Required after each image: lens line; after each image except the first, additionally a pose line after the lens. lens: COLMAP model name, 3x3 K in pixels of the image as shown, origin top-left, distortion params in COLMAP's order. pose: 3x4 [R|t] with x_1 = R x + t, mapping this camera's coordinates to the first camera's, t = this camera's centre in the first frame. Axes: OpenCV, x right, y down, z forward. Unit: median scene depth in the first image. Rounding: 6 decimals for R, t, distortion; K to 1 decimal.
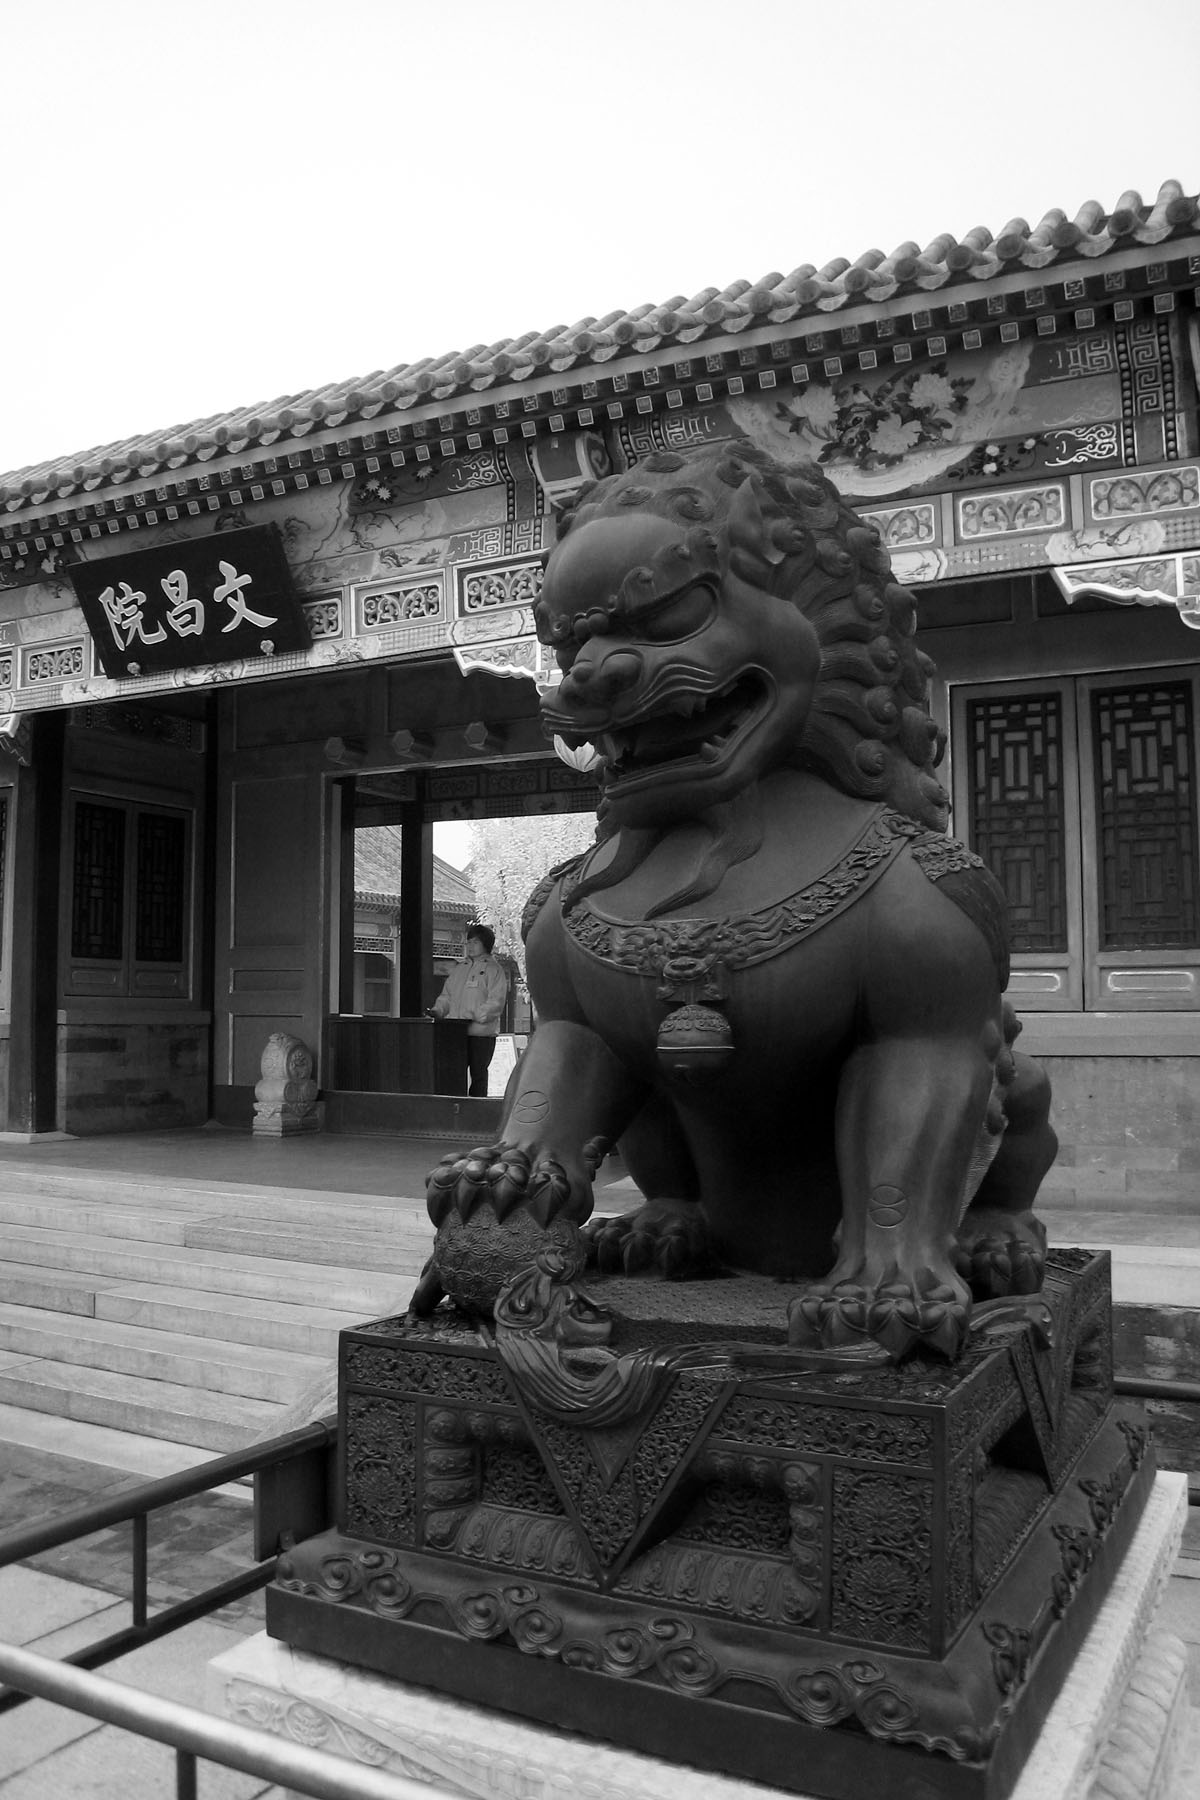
lens RADIAL K [[1561.8, 0, 600.0], [0, 1561.8, 900.0], [0, 0, 1]] dist [-0.182580, 0.146397]
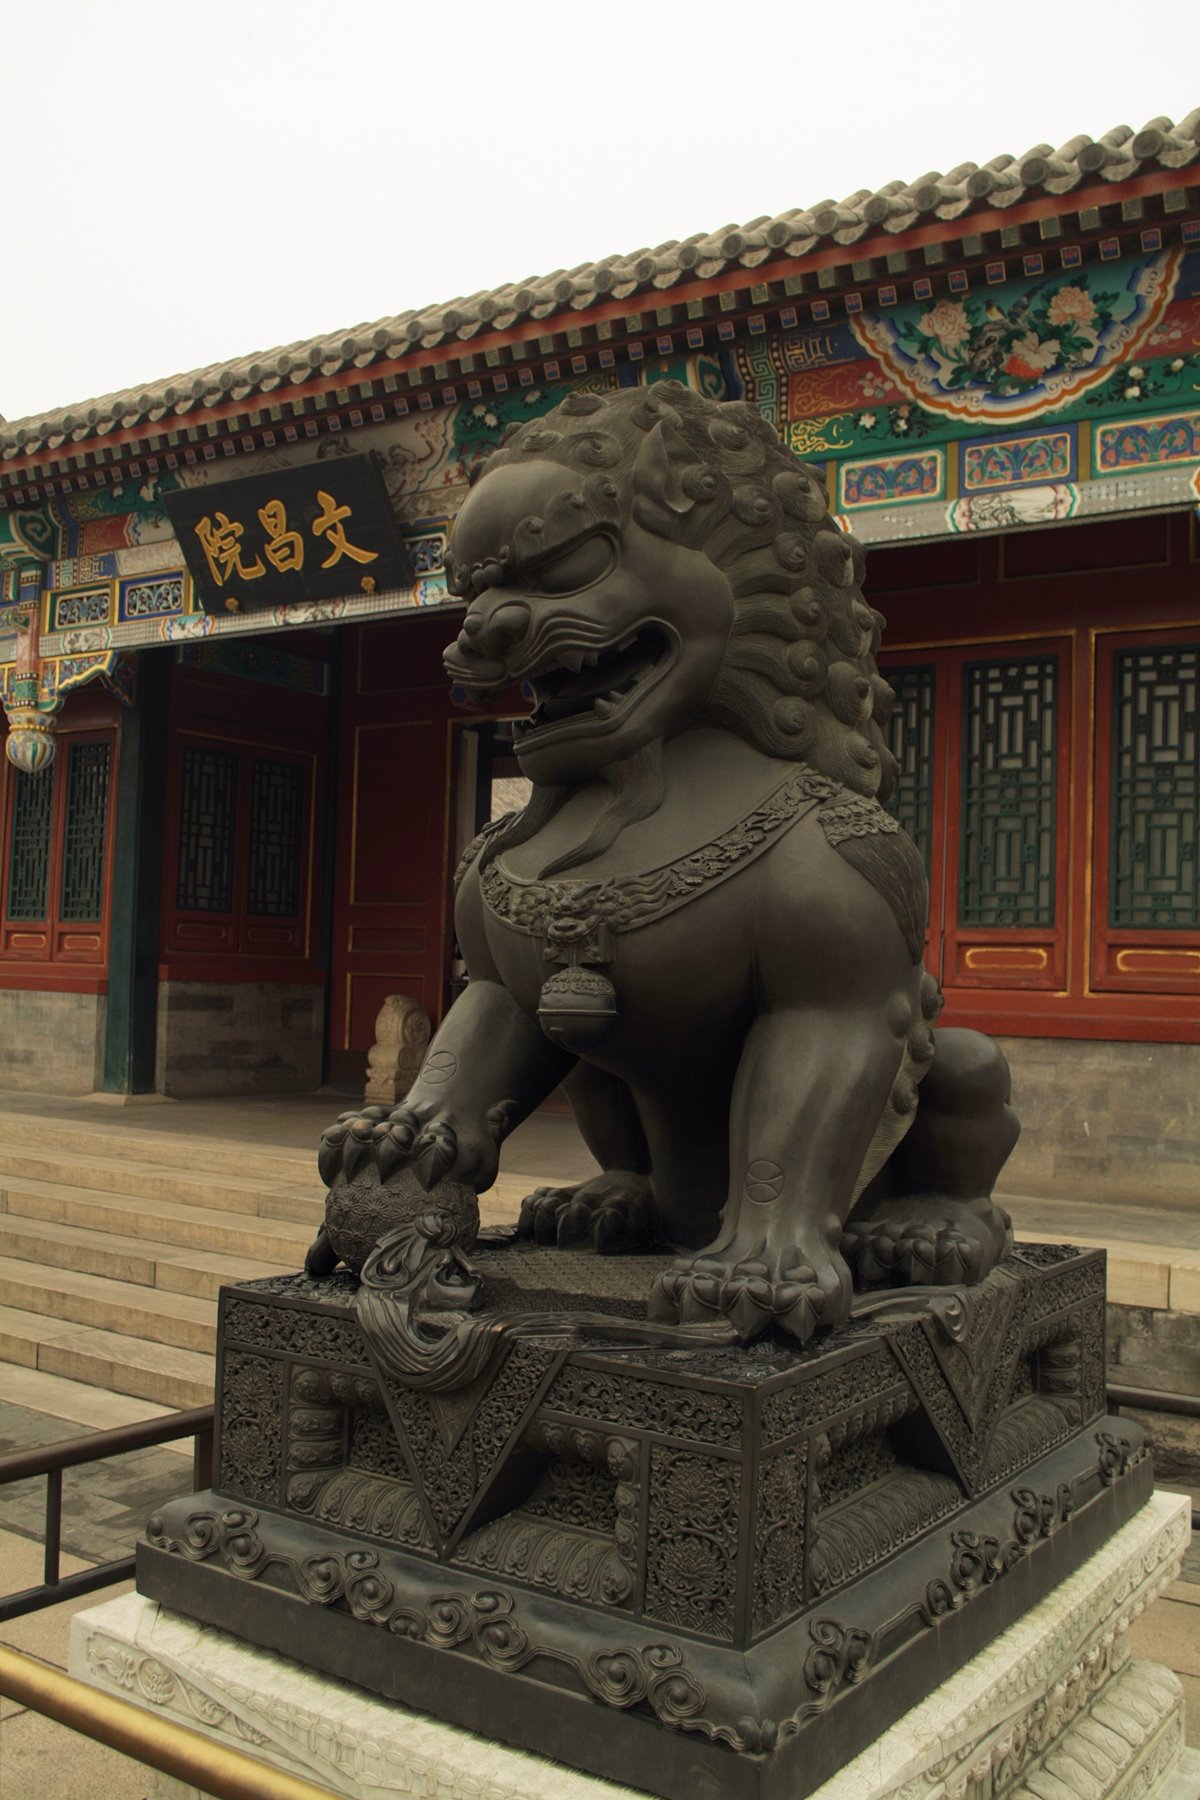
lens RADIAL K [[1678.3, 0, 600.0], [0, 1678.3, 900.0], [0, 0, 1]] dist [-0.086538, 0.015423]
pose [[0.995638, 0.023420, -0.090311, 0.161949], [-0.021238, 0.999461, 0.025037, -0.001522], [0.090849, -0.023010, 0.995599, -0.043736]]
